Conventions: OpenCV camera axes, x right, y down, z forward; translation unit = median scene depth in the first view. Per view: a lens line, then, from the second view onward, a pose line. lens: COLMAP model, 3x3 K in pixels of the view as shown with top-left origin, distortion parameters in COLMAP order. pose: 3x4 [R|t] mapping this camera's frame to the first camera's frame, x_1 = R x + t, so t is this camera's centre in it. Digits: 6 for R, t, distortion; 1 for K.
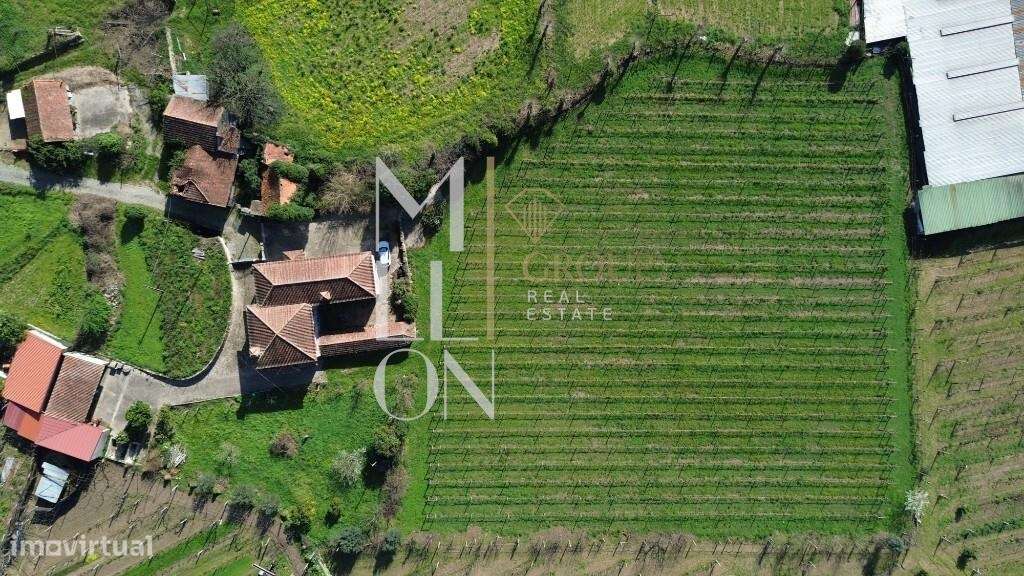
lens RADIAL K [[724.2, 0, 512.0], [0, 724.2, 288.0], [0, 0, 1]] dist [0.057357, -0.056611]
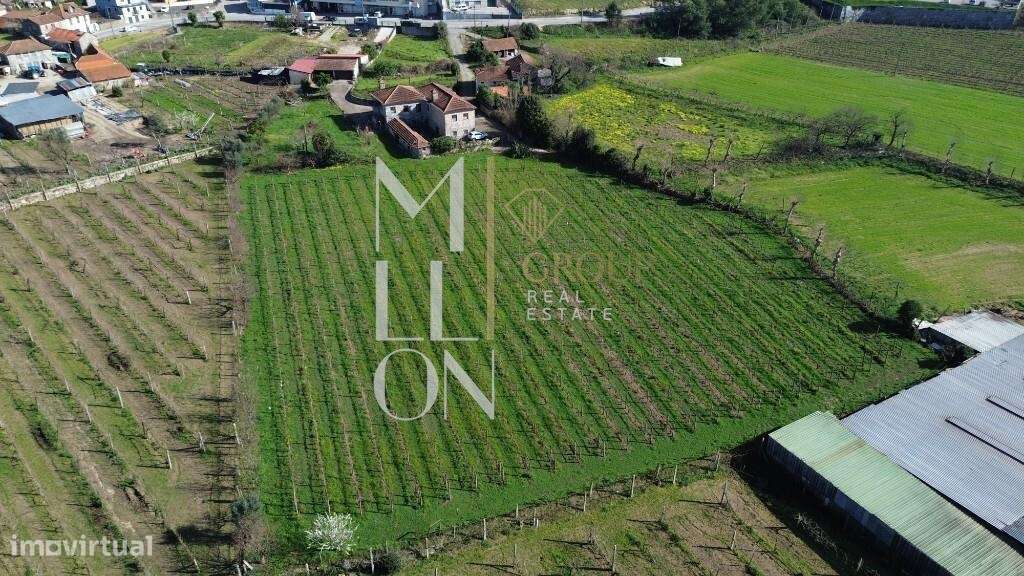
lens RADIAL K [[724.2, 0, 512.0], [0, 724.2, 288.0], [0, 0, 1]] dist [0.057357, -0.056611]
pose [[0.337032, 0.471637, -0.814842, 0.929166], [-0.941354, 0.153947, -0.300253, 0.297320], [-0.016168, 0.868250, 0.495863, 0.583313]]
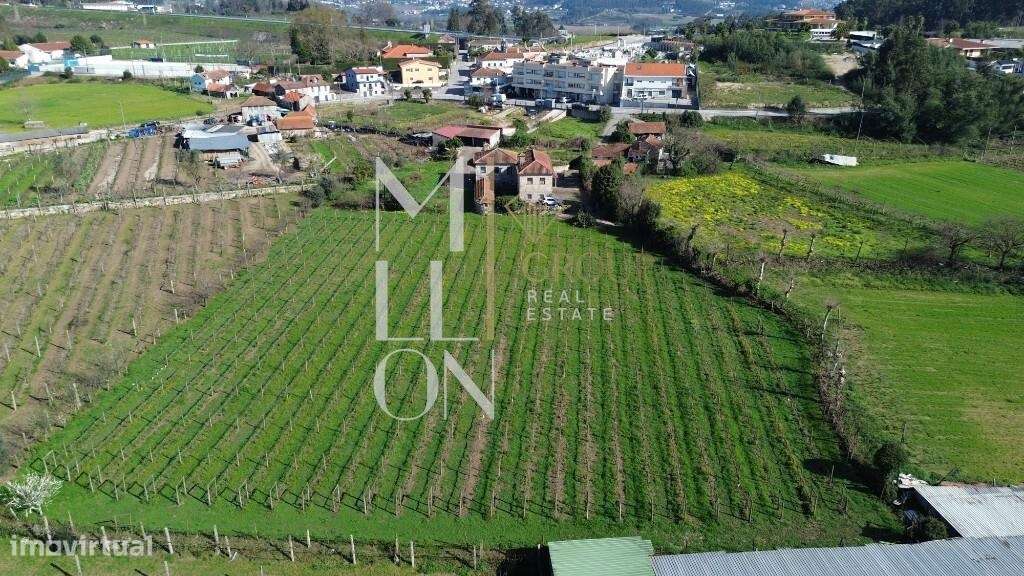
lens RADIAL K [[724.2, 0, 512.0], [0, 724.2, 288.0], [0, 0, 1]] dist [0.057357, -0.056611]
pose [[-0.092431, 0.362562, -0.927365, 0.938843], [-0.995564, -0.050101, 0.079641, -0.078071], [-0.017587, 0.930612, 0.365584, 0.666935]]
